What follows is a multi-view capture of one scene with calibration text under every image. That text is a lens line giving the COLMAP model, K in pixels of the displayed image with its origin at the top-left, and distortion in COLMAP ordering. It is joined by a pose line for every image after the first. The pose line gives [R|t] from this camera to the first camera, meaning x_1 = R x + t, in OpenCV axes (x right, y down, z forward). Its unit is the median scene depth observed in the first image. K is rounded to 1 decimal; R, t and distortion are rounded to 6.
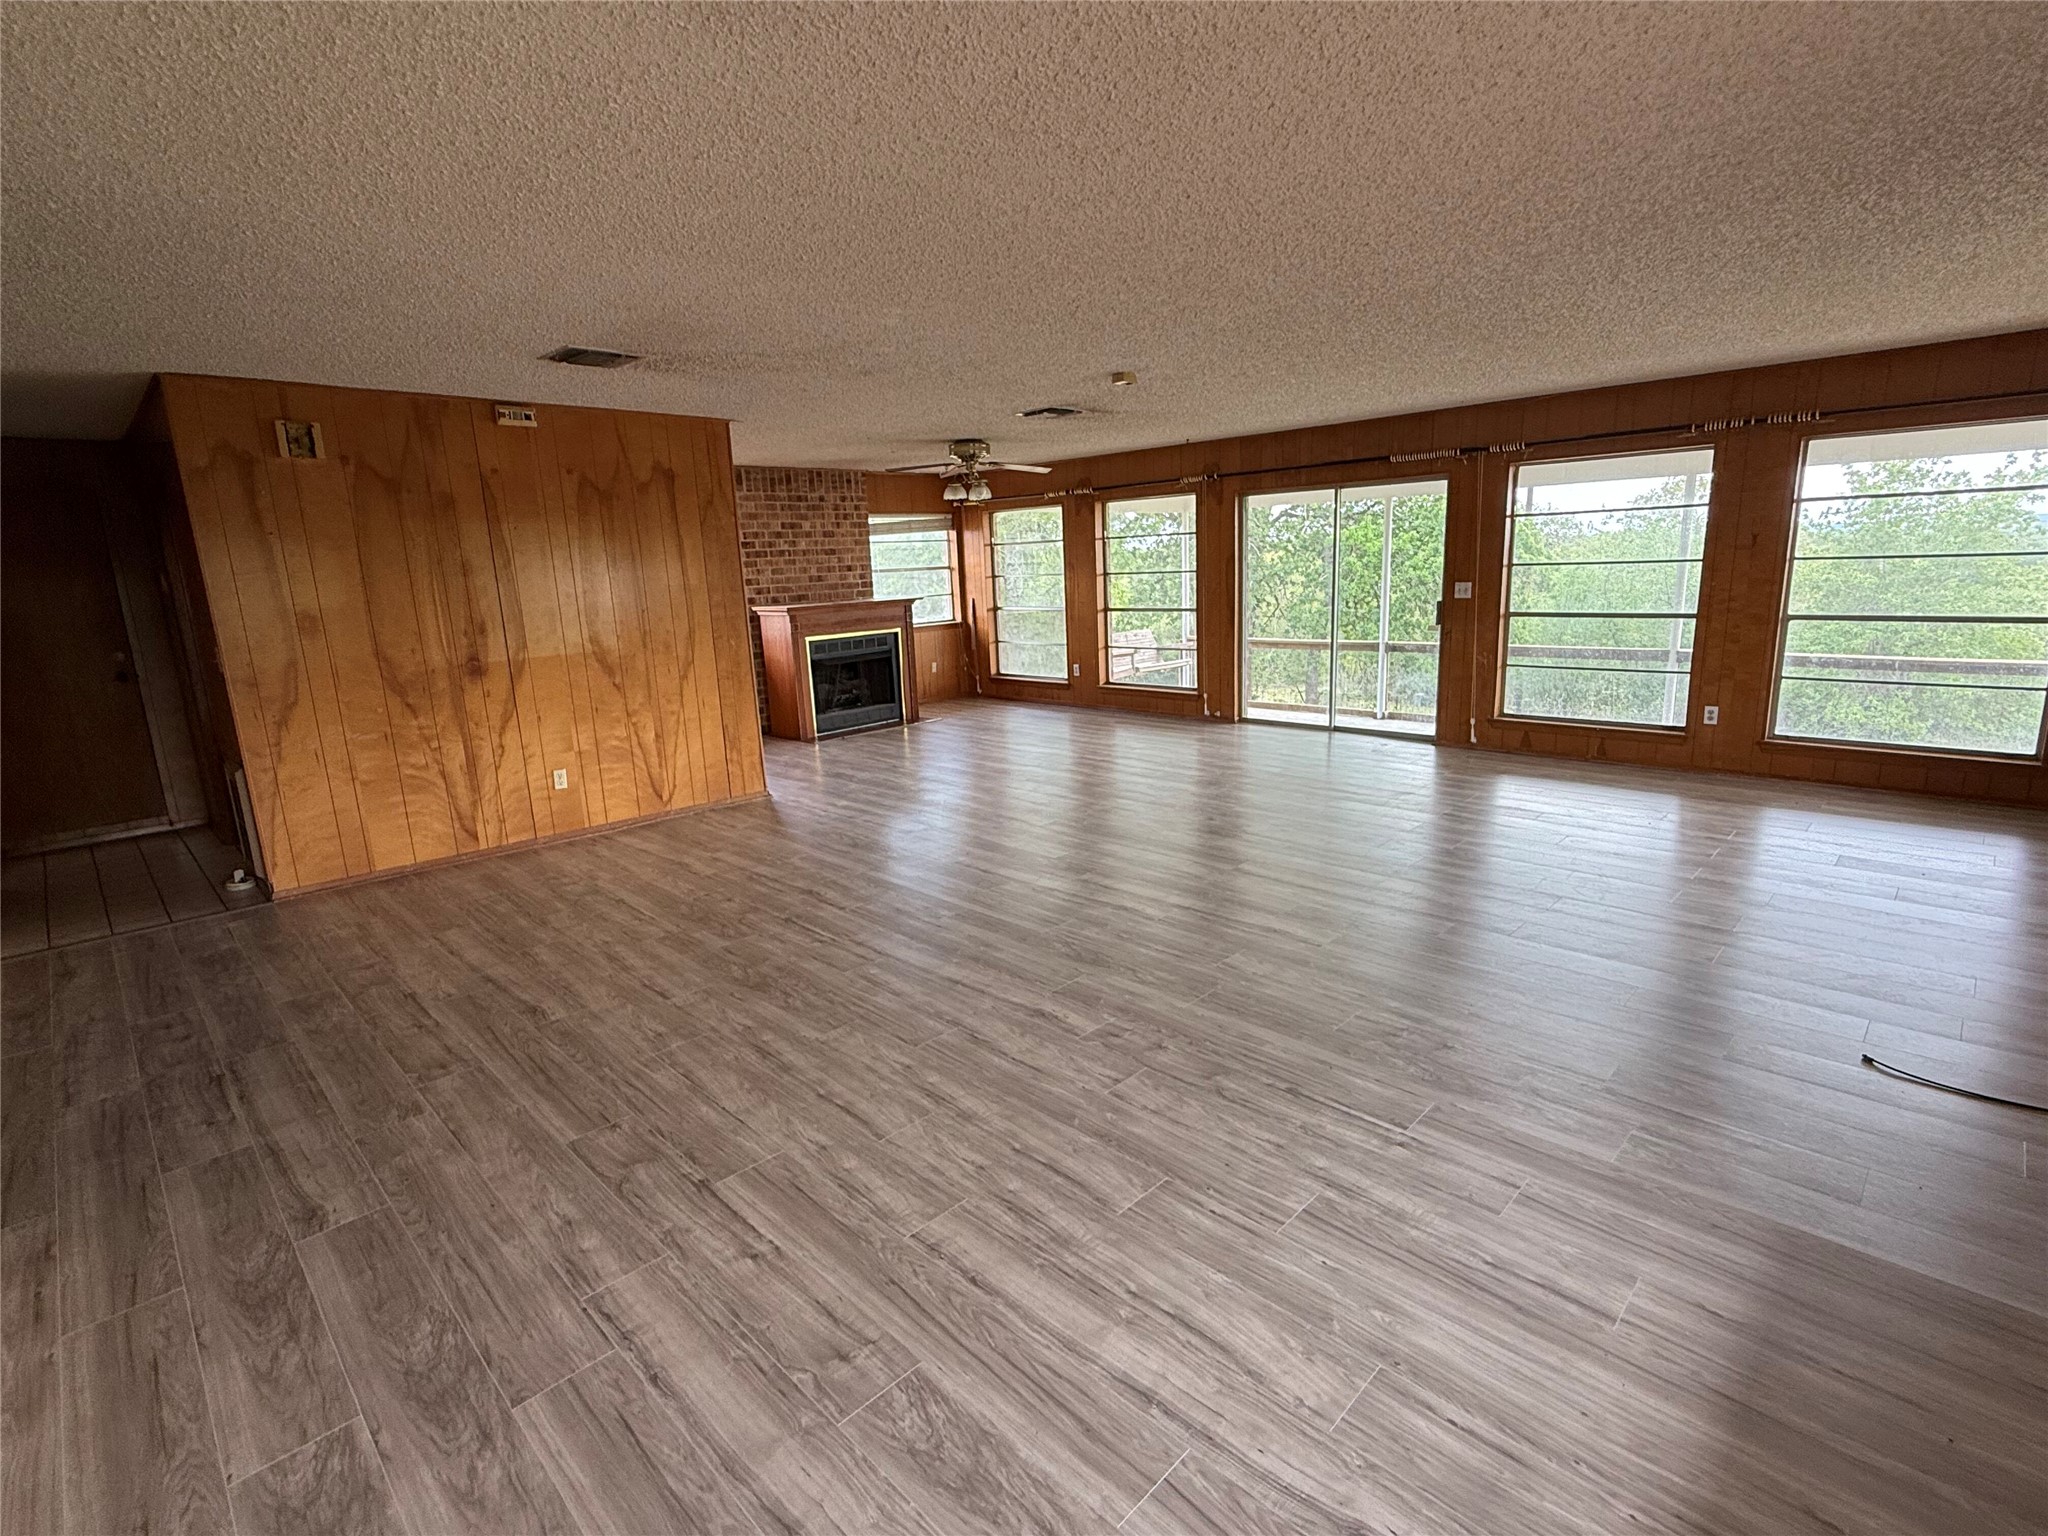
lens RADIAL K [[965.0, 0, 1021.2], [0, 965.0, 763.6], [0, 0, 1]] dist [0.001346, 0.000106]
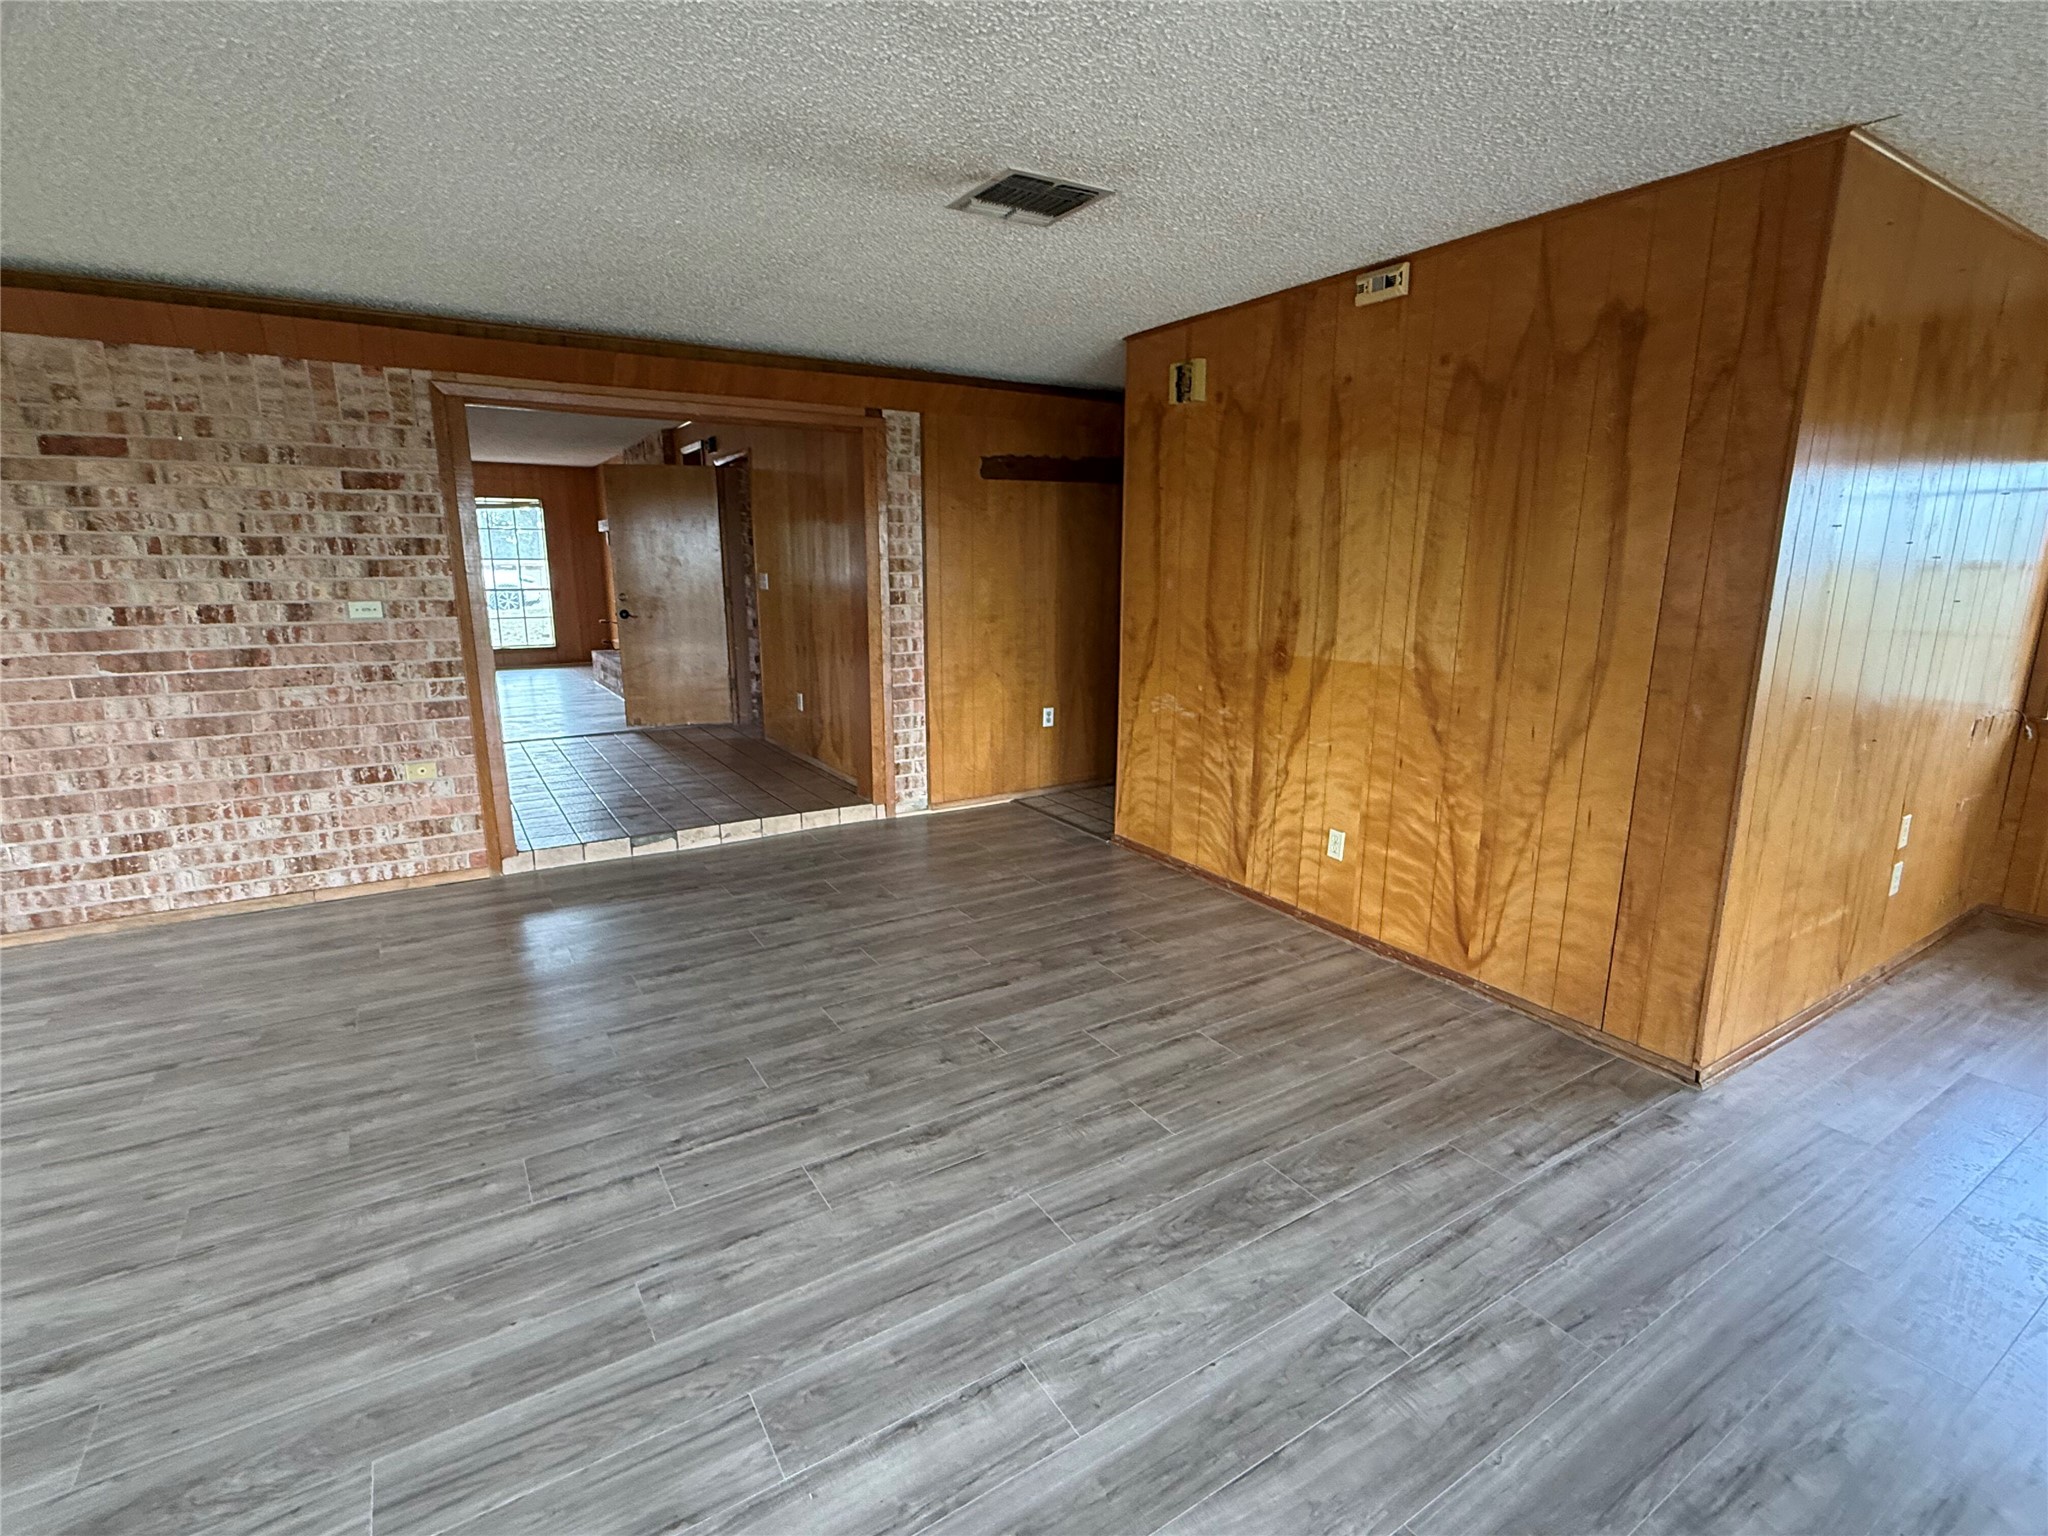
lens RADIAL K [[965.0, 0, 1021.2], [0, 965.0, 763.6], [0, 0, 1]] dist [0.001346, 0.000106]
pose [[-0.224528, 0.245630, -0.943002, 0.201609], [-0.193604, 0.937175, 0.290209, -0.199848], [0.955042, 0.247729, -0.162867, 0.938052]]
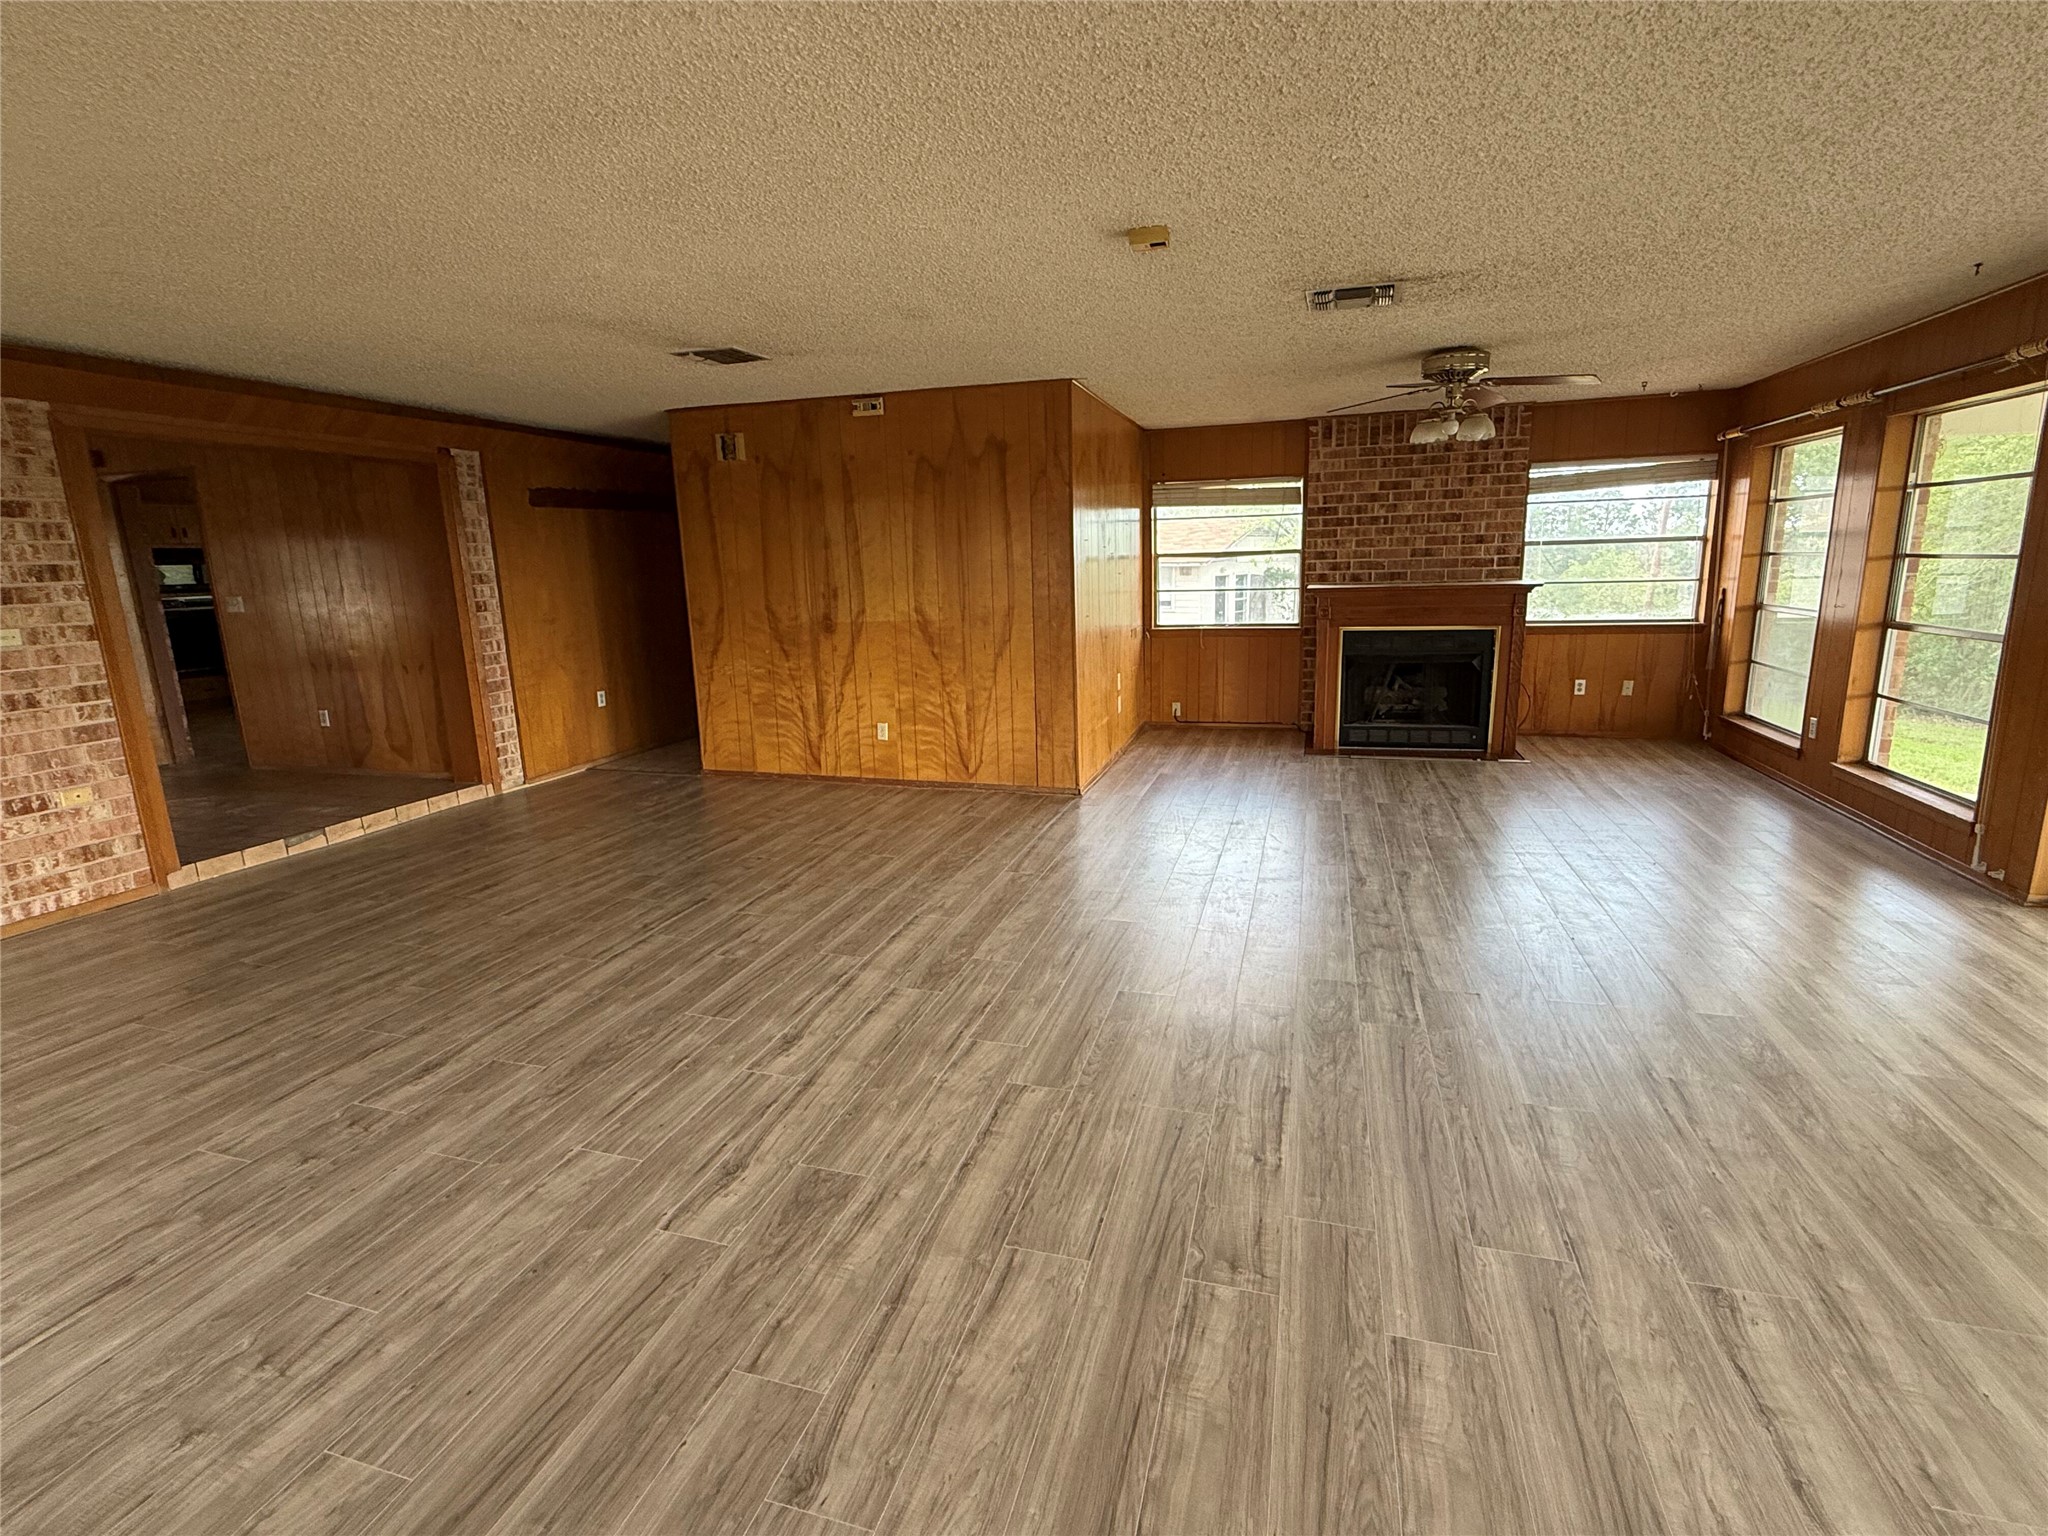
lens RADIAL K [[965.0, 0, 1021.2], [0, 965.0, 763.6], [0, 0, 1]] dist [0.001346, 0.000106]
pose [[0.472208, 0.211340, -0.855777, 0.601613], [-0.174237, 0.974057, 0.144409, -0.145809], [0.864096, 0.080917, 0.496781, 0.618232]]
